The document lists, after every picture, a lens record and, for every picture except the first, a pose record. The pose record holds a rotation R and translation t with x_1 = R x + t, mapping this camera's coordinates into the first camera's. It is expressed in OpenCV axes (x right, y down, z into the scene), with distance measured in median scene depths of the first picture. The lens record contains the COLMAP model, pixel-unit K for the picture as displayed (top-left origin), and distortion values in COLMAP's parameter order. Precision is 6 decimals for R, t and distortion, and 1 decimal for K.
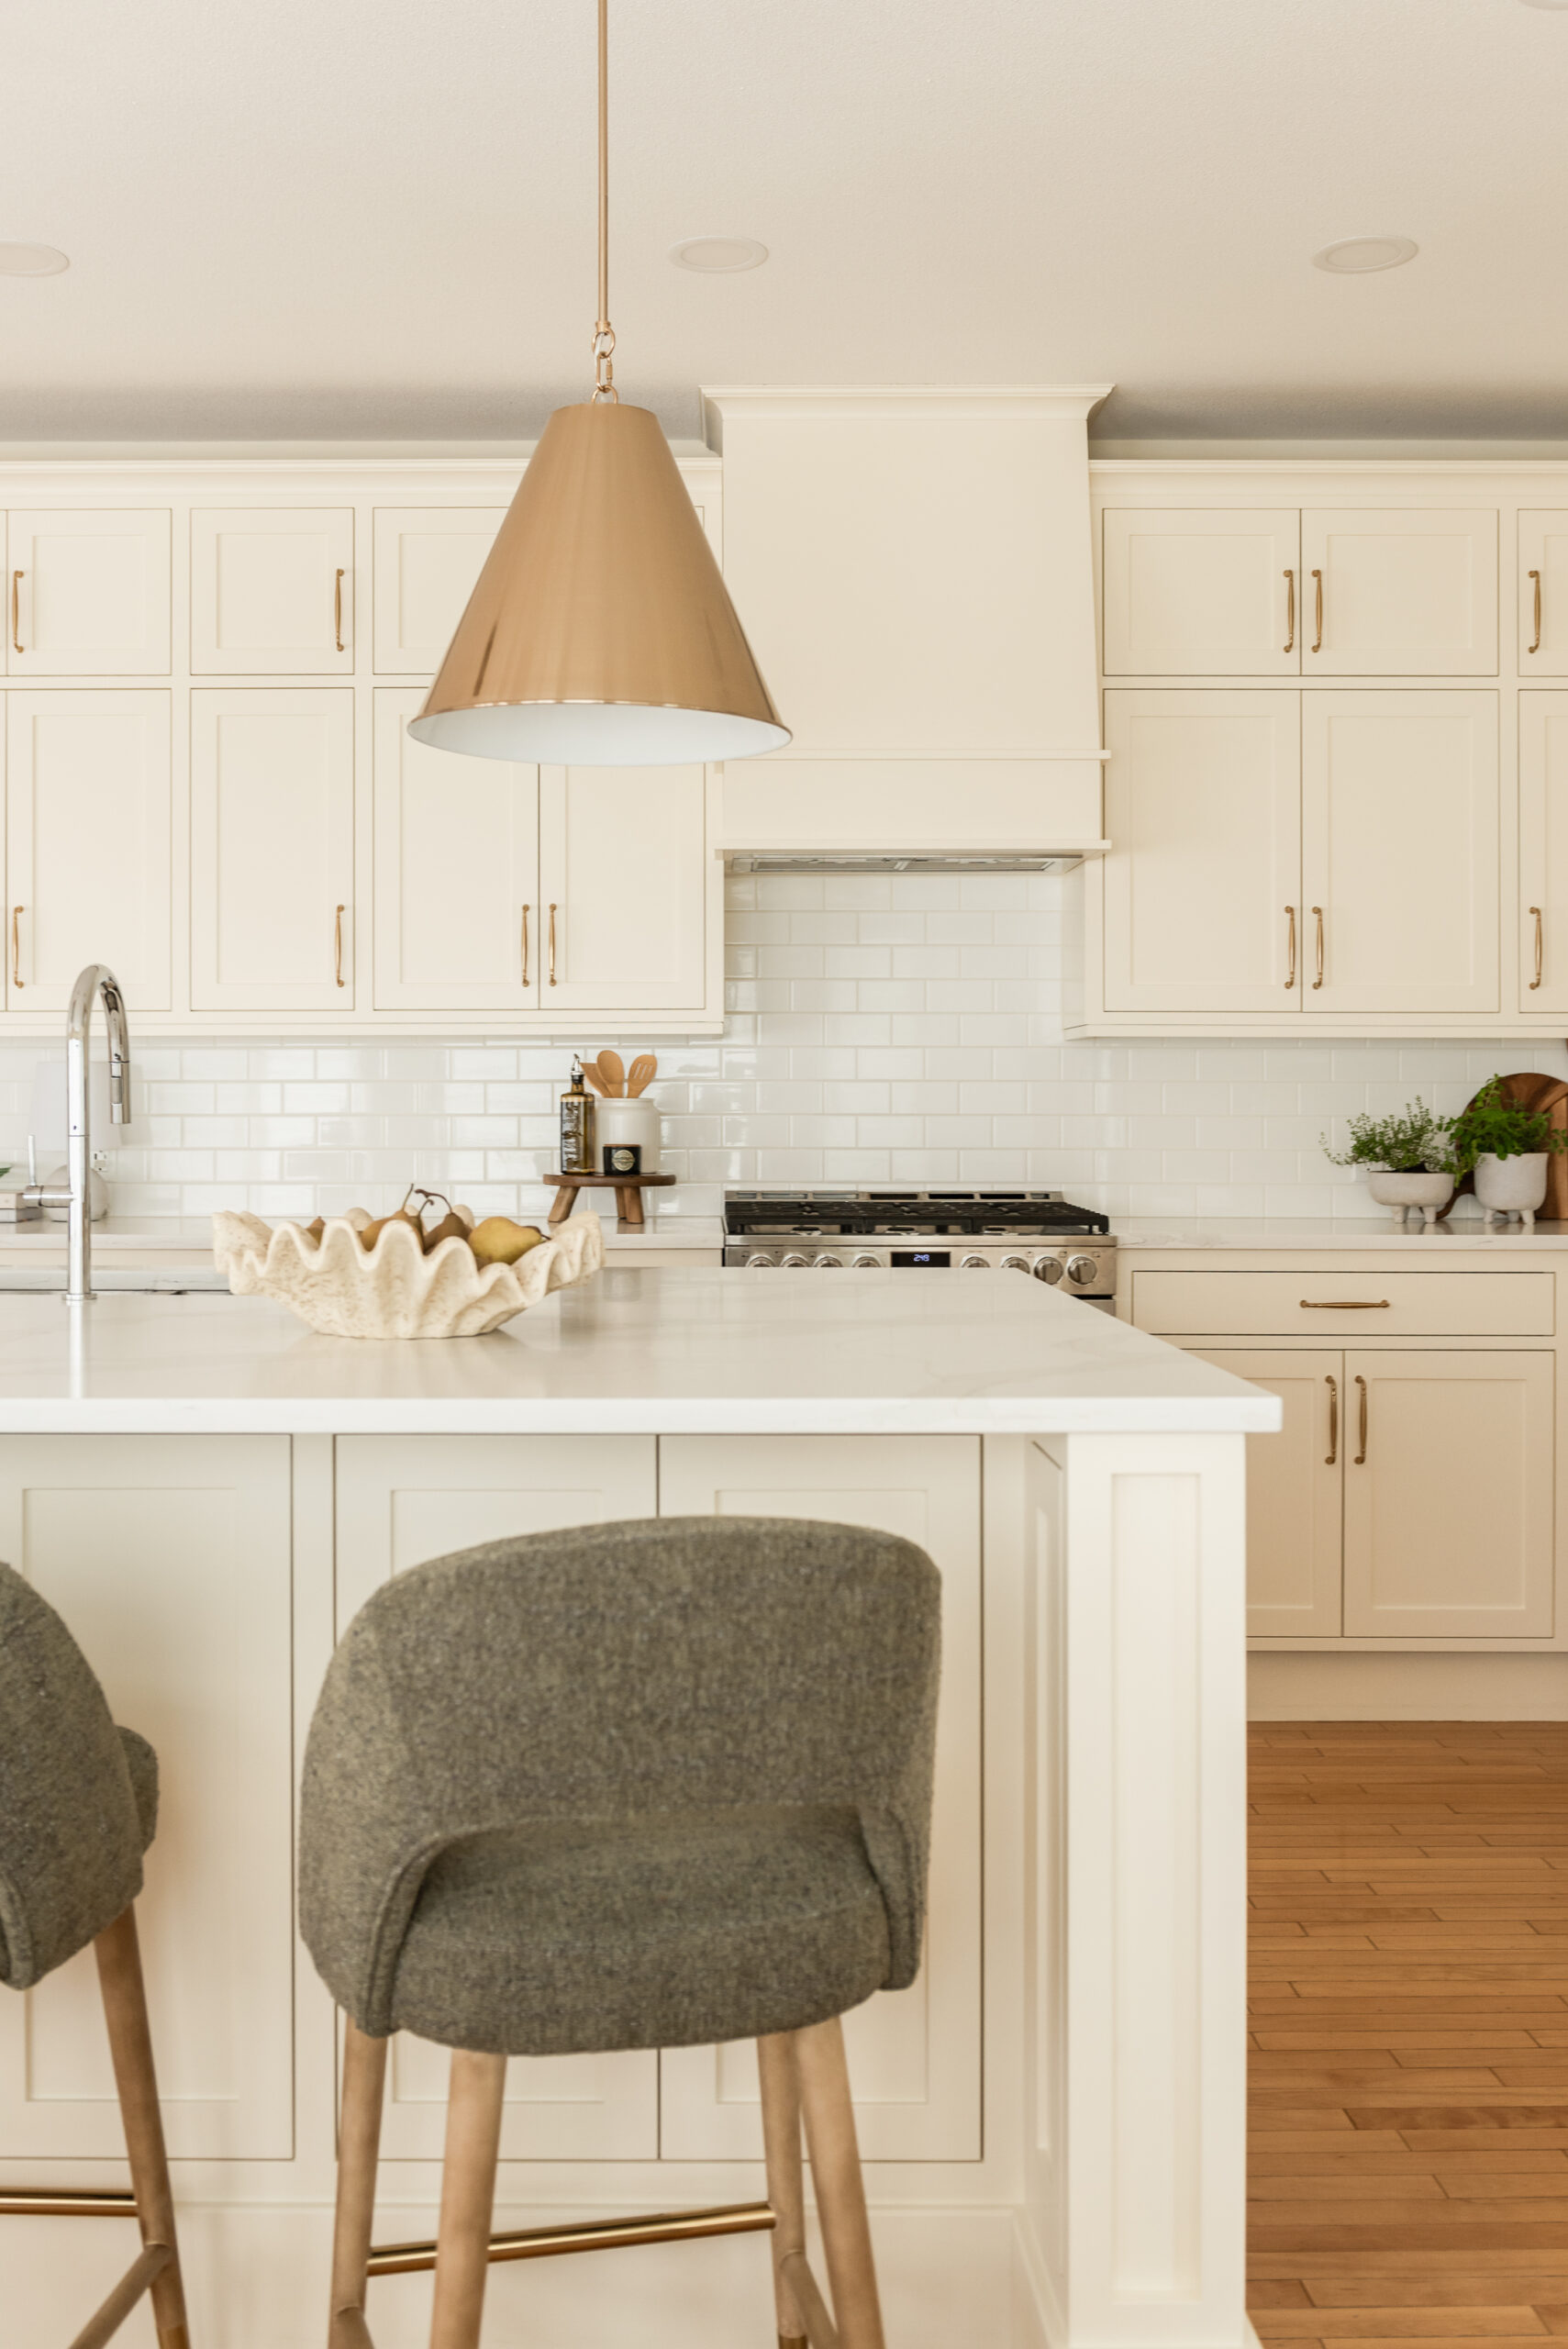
lens RADIAL K [[1688.3, 0, 832.4], [0, 1688.3, 1036.1], [0, 0, 1]] dist [-0.017619, 0.001303]
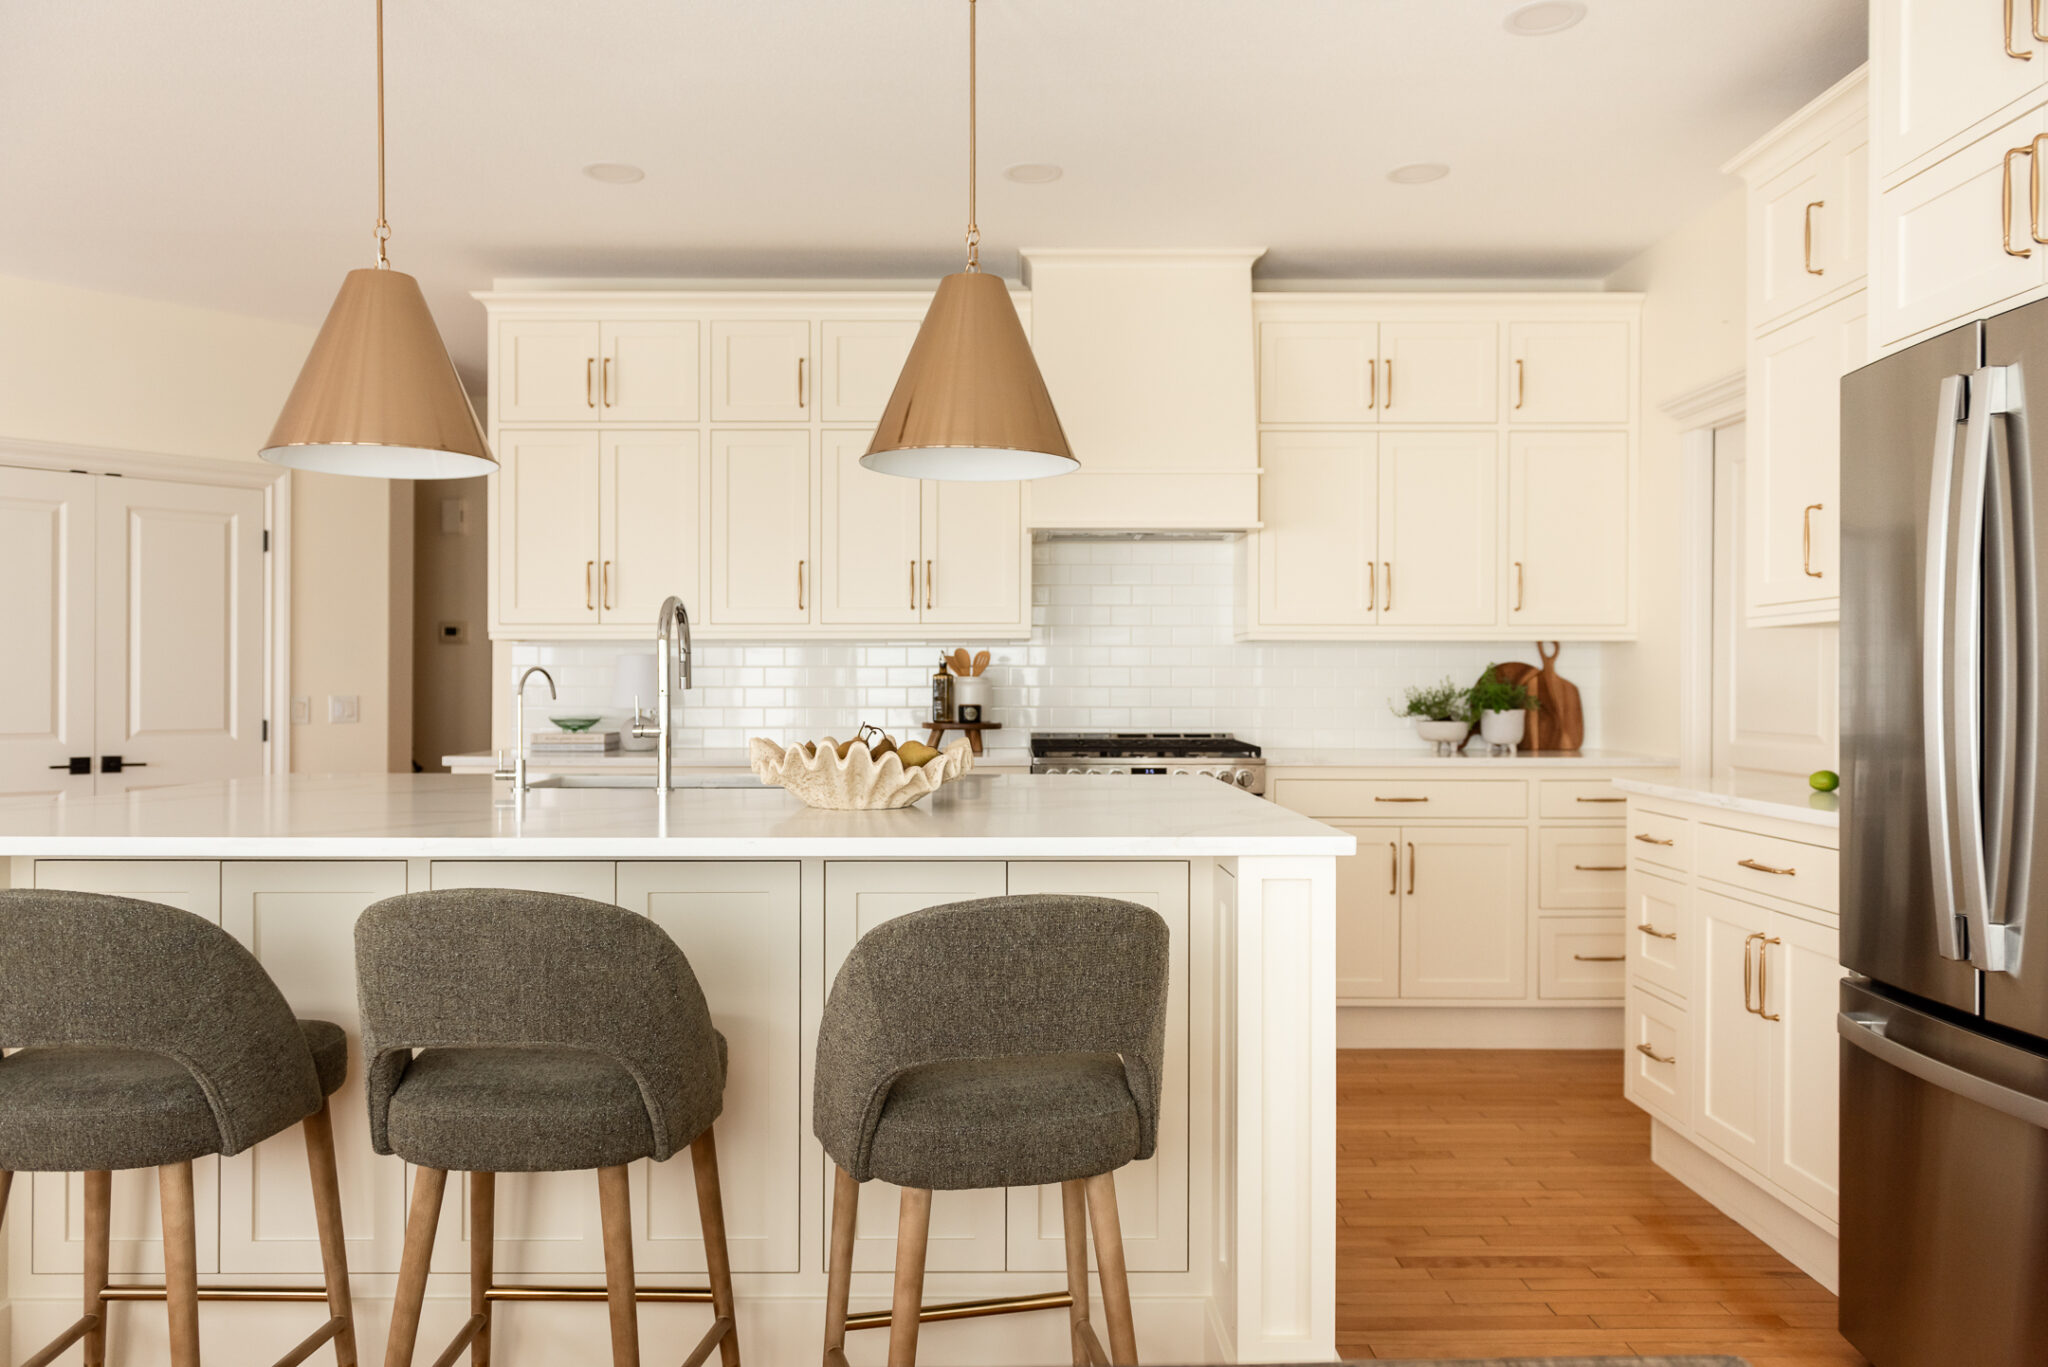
lens RADIAL K [[1519.6, 0, 1014.2], [0, 1519.6, 705.0], [0, 0, 1]] dist [0.007036, 0.000312]
pose [[0.999999, 0.000368, 0.000935, -0.087716], [-0.000397, 0.999514, 0.031179, 0.019209], [-0.000923, -0.031179, 0.999513, -0.537763]]
